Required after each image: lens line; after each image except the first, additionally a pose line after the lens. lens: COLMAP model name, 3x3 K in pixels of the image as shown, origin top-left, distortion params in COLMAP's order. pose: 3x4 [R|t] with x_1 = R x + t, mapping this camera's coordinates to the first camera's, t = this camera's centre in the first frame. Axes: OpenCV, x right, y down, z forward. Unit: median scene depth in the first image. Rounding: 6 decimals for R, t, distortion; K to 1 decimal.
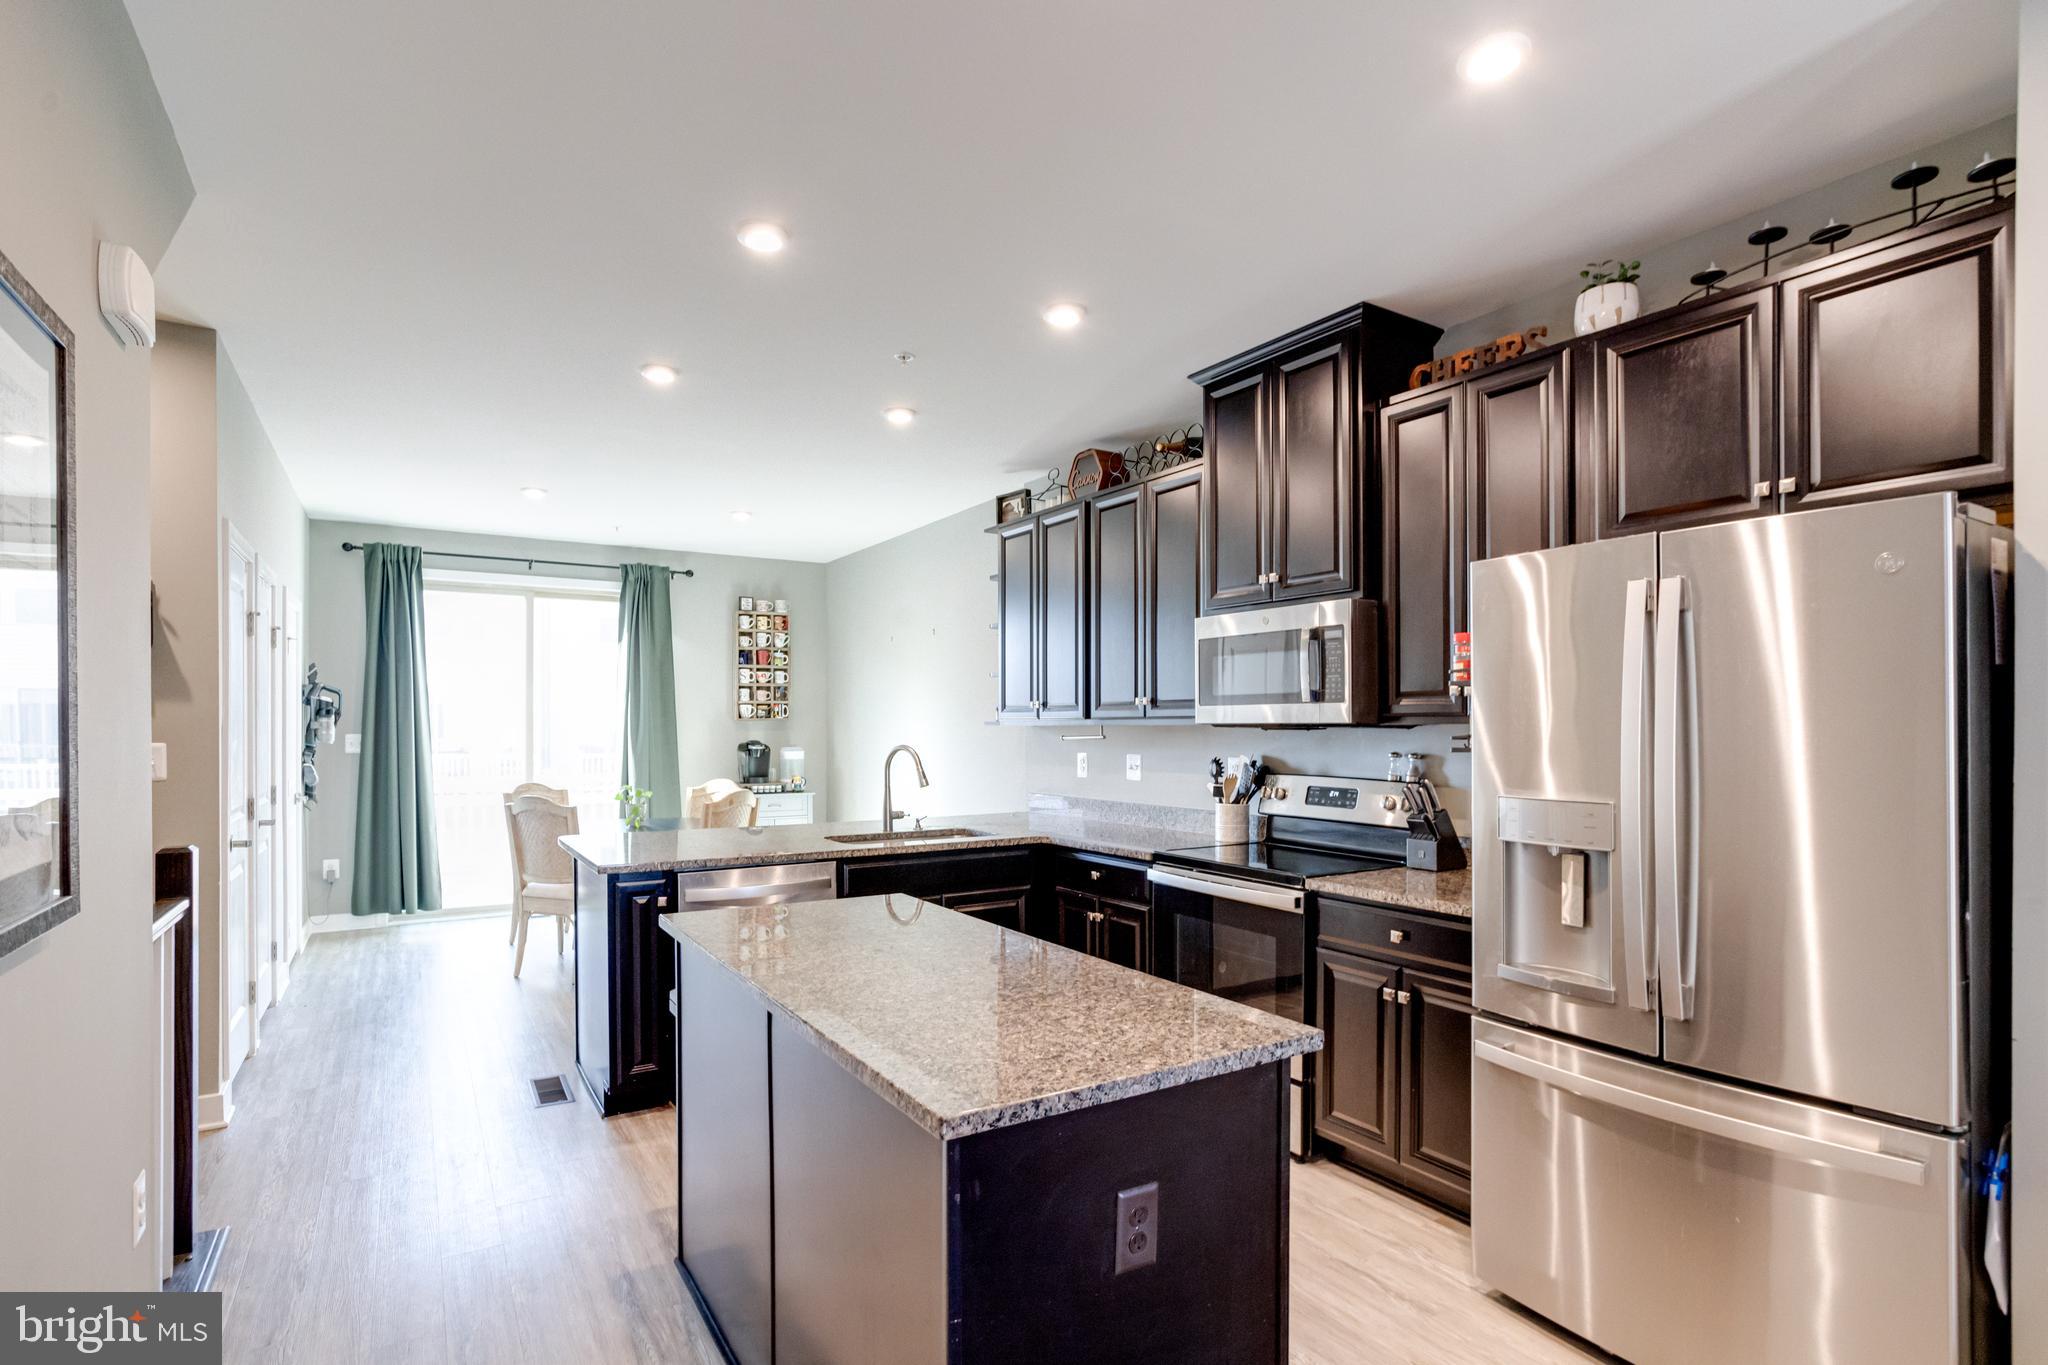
lens RADIAL K [[1024.0, 0, 1022.8], [0, 1024.0, 727.6], [0, 0, 1]] dist [-0.034382, 0.018338]
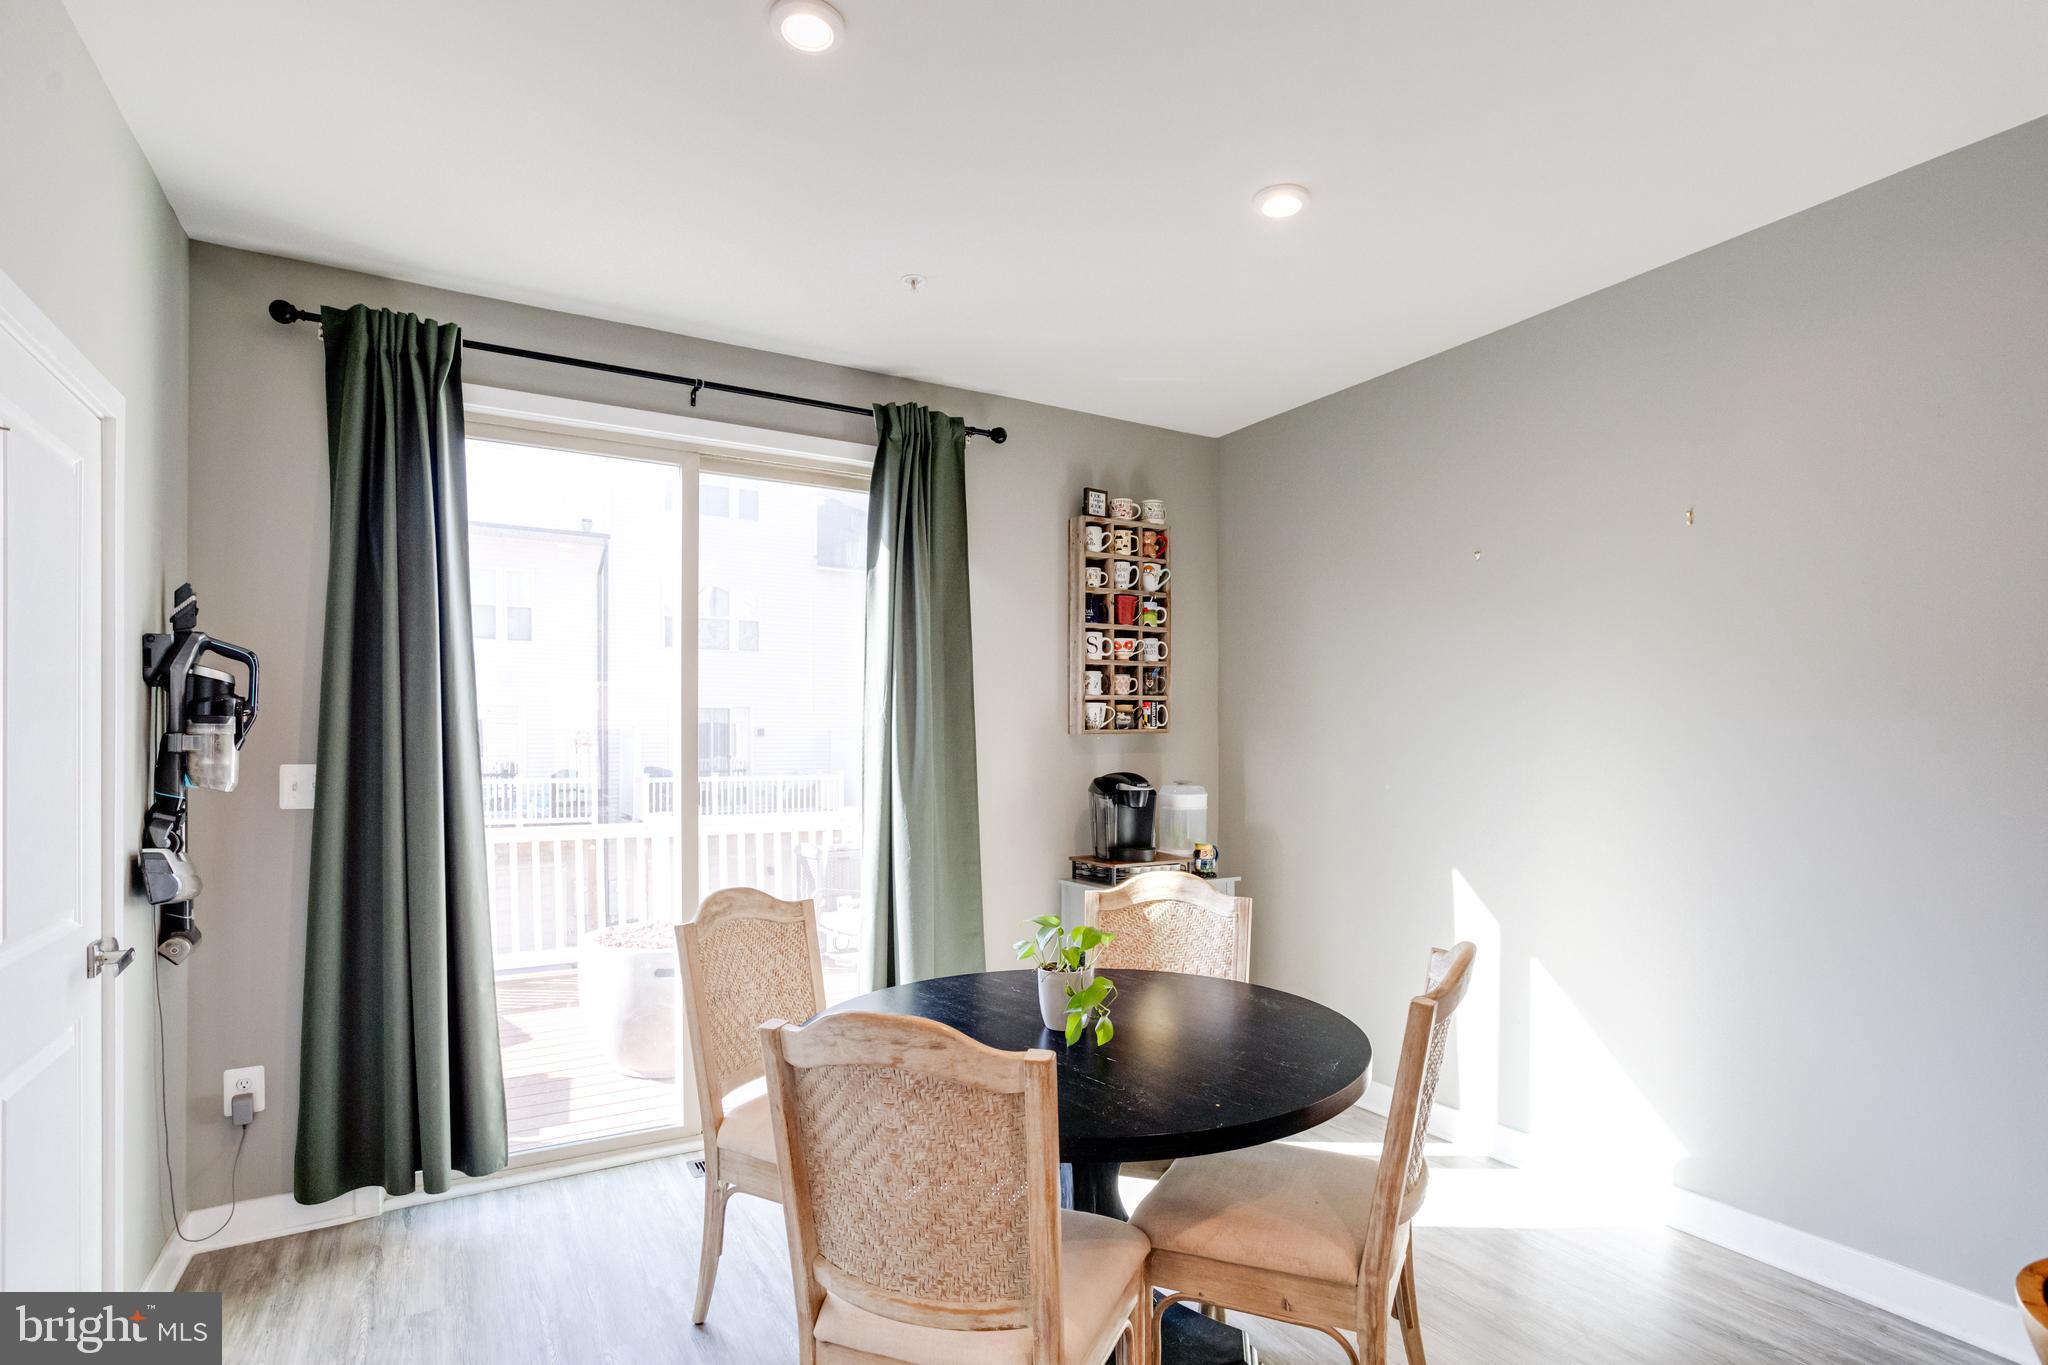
lens RADIAL K [[1024.0, 0, 1033.0], [0, 1024.0, 742.9], [0, 0, 1]] dist [-0.034382, 0.018338]
pose [[0.999747, -0.001970, -0.022408, -0.337568], [0.001884, 0.999991, -0.003887, -0.000407], [0.022415, 0.003843, 0.999741, 0.570369]]
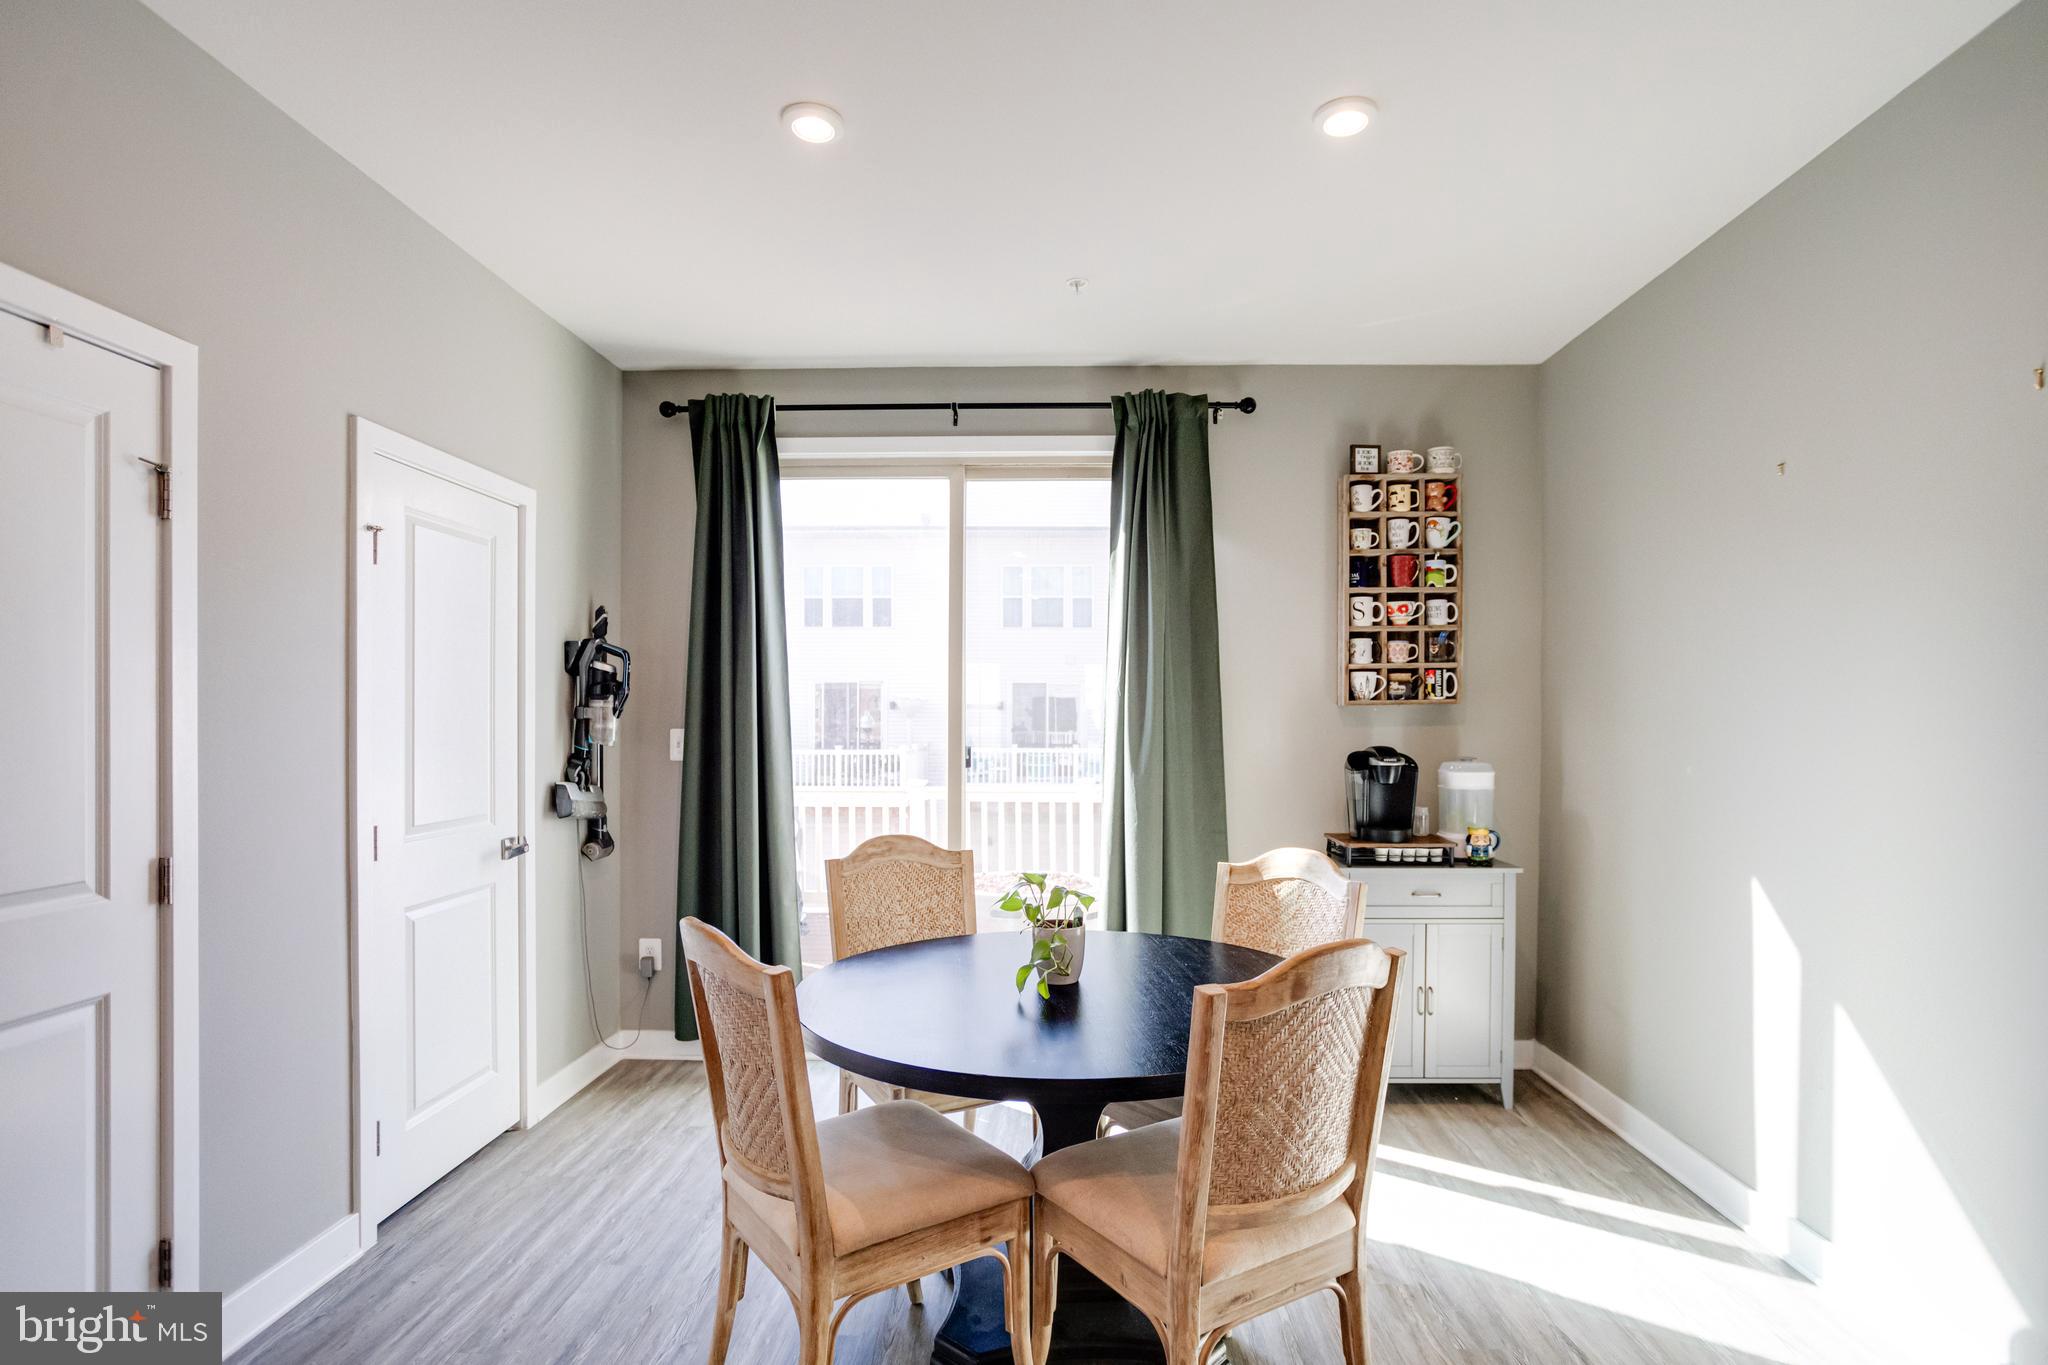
lens RADIAL K [[1024.0, 0, 1040.3], [0, 1024.0, 723.7], [0, 0, 1]] dist [-0.034382, 0.018338]
pose [[0.832619, 0.003974, -0.553832, -0.154566], [-0.002815, 0.999992, 0.002943, 0.001054], [0.553840, -0.000892, 0.832623, 0.602844]]
